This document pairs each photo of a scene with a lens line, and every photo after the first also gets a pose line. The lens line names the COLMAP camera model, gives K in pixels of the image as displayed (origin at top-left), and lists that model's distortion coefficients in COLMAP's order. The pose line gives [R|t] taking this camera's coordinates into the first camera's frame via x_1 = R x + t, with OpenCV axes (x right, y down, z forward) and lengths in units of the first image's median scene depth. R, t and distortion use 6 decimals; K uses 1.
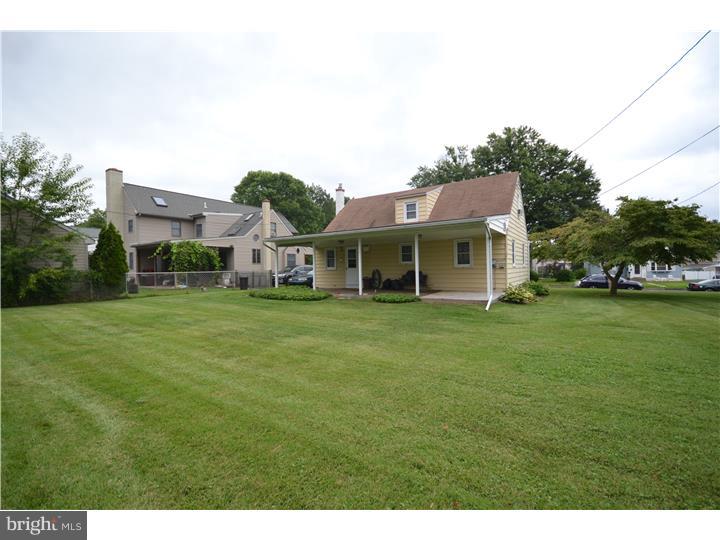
lens RADIAL K [[320.3, 0, 359.6], [0, 320.3, 269.8], [0, 0, 1]] dist [0.003008, 0.001047]
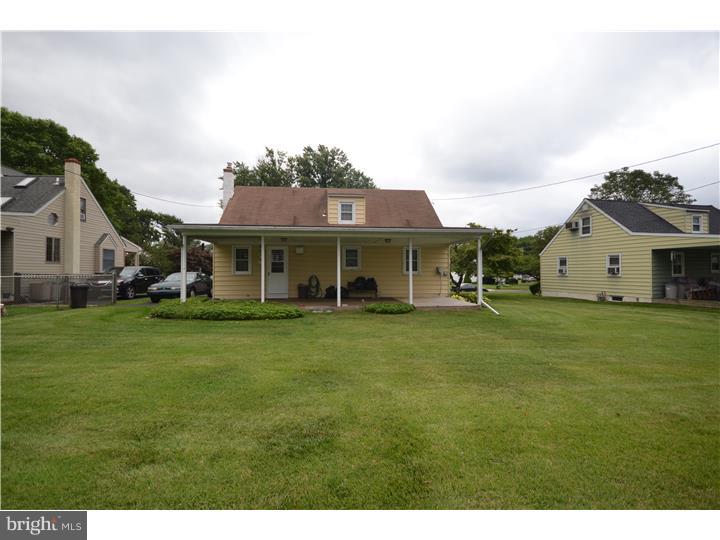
lens RADIAL K [[320.3, 0, 356.4], [0, 320.3, 270.2], [0, 0, 1]] dist [0.003008, 0.001047]
pose [[0.770773, 0.021049, 0.636762, -0.364436], [-0.011040, 0.999745, -0.019685, 0.001285], [-0.637015, 0.008143, 0.770809, 0.248956]]
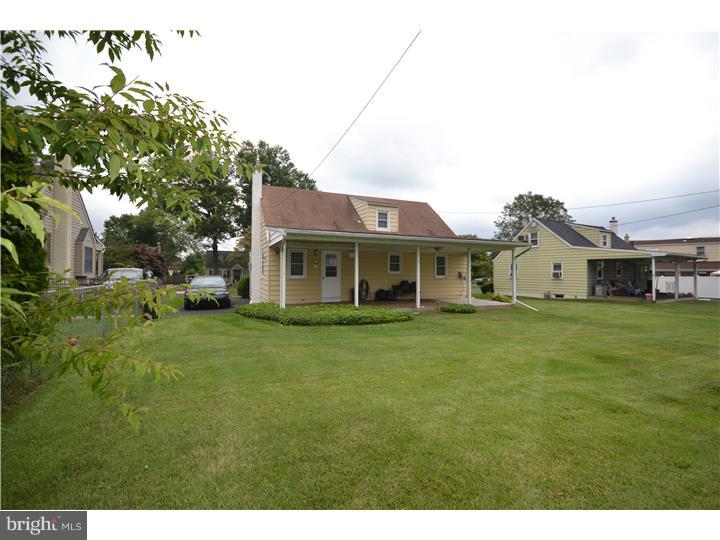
lens RADIAL K [[320.3, 0, 358.4], [0, 320.3, 272.0], [0, 0, 1]] dist [0.003008, 0.001047]
pose [[0.545230, 0.022616, 0.837981, -0.636374], [-0.009642, 0.999739, -0.020708, -0.002388], [-0.838231, 0.003211, 0.545306, 0.480308]]
